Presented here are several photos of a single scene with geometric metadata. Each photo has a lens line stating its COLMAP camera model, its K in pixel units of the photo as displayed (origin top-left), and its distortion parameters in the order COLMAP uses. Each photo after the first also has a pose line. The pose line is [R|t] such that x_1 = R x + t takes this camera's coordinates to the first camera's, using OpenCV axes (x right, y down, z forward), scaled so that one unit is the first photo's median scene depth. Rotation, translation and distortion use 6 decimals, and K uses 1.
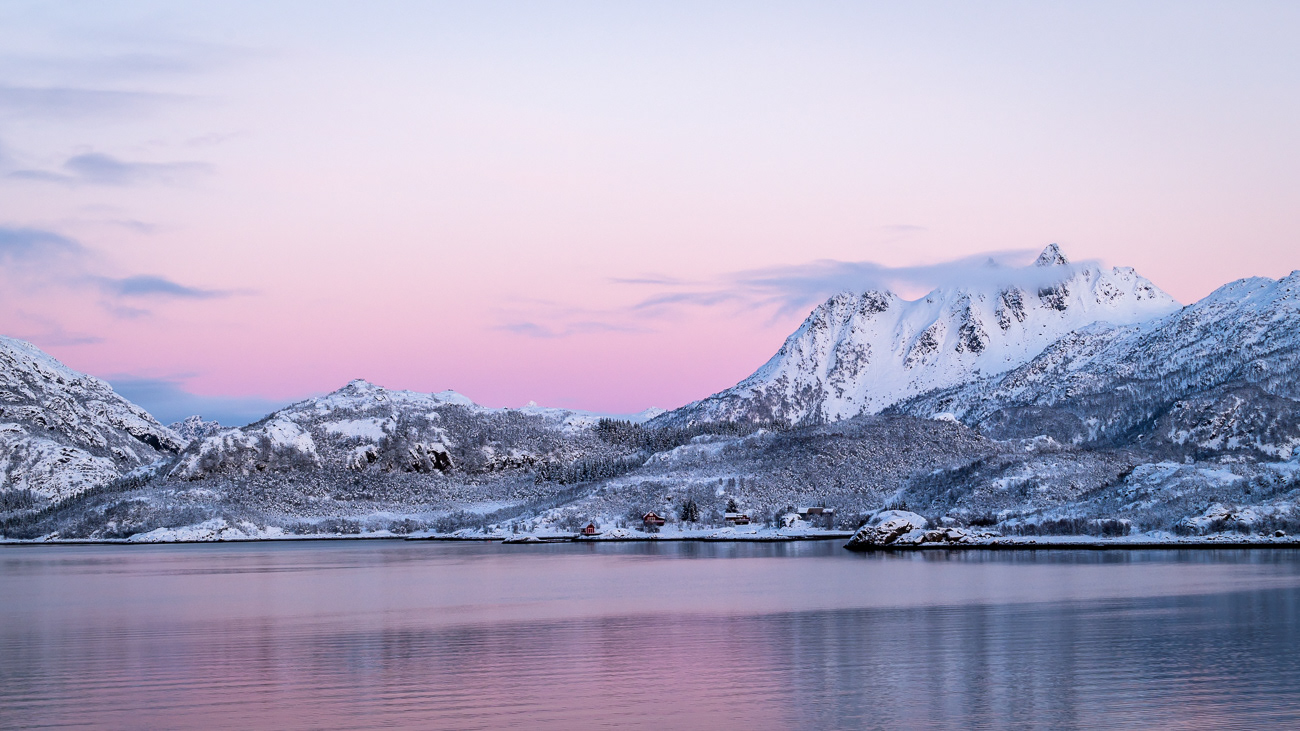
lens RADIAL K [[2608.7, 0, 648.0], [0, 2608.7, 366.6], [0, 0, 1]] dist [0.001650, 0.000000]
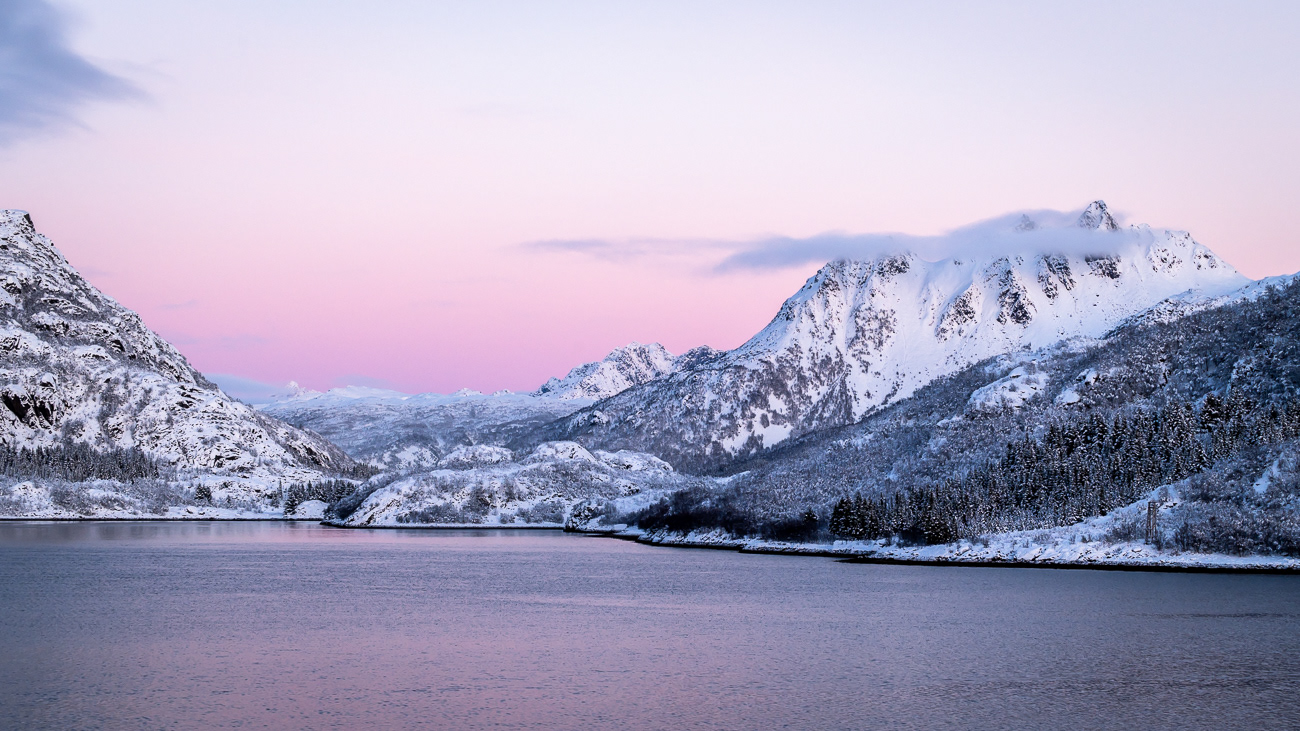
lens RADIAL K [[2608.7, 0, 652.3], [0, 2608.7, 364.6], [0, 0, 1]] dist [0.001650, 0.000000]
pose [[0.992635, 0.029516, 0.117493, -0.092429], [-0.029723, 0.999558, 0.000007, 0.011365], [-0.117441, -0.003499, 0.993074, 0.173930]]
